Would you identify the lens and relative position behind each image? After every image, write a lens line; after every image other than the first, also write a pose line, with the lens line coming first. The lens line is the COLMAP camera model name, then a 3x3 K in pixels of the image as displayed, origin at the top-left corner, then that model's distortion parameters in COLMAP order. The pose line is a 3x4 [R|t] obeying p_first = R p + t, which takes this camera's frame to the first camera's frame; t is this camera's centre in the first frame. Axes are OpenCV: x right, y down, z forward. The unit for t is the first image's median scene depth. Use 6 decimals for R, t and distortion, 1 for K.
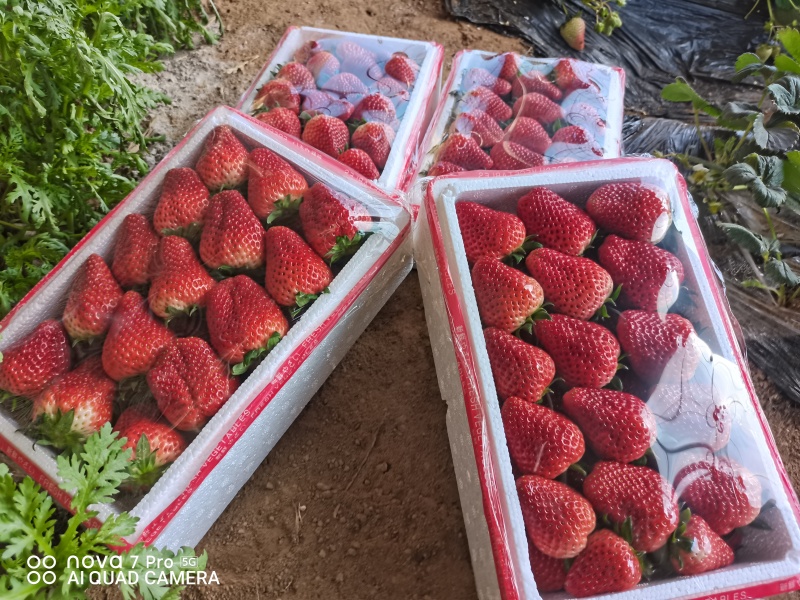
lens RADIAL K [[608.9, 0, 400.0], [0, 608.9, 300.0], [0, 0, 1]] dist [0.025057, -0.012203]
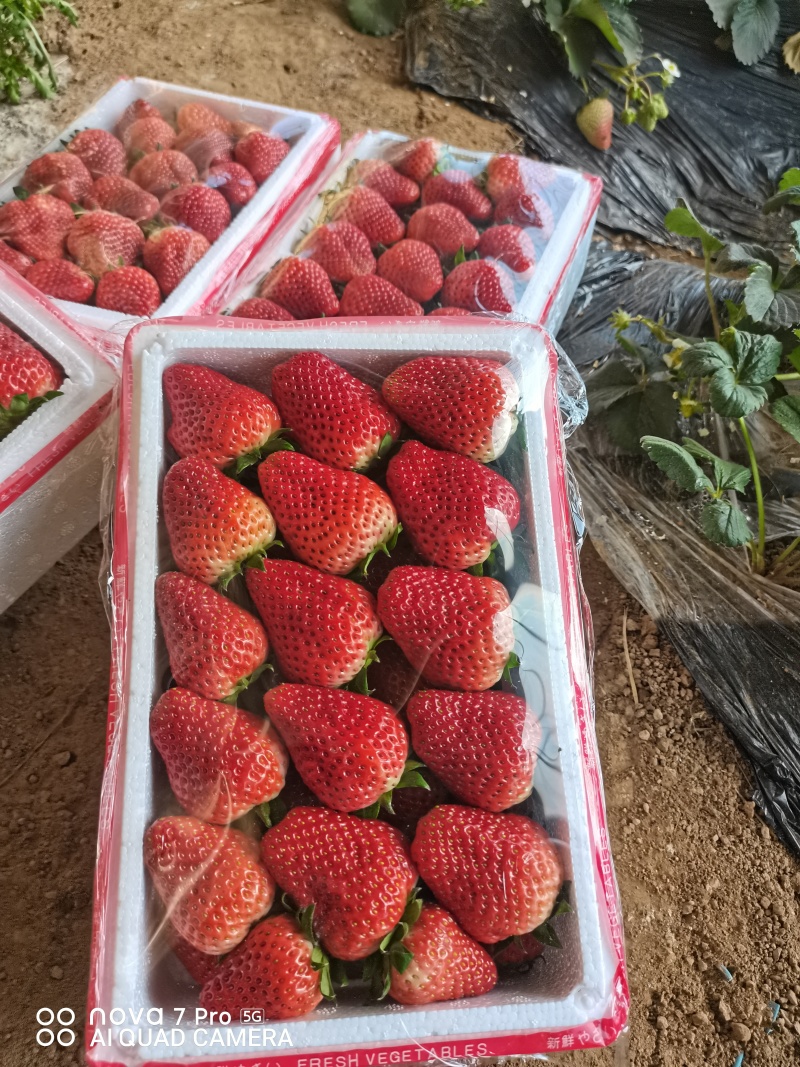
lens RADIAL K [[813.7, 0, 400.0], [0, 813.7, 533.5], [0, 0, 1]] dist [0.010058, -0.004985]
pose [[0.993359, 0.100887, -0.055321, 0.289414], [-0.097238, 0.993129, 0.065113, -0.048670], [0.061510, -0.059302, 0.996343, 0.128790]]
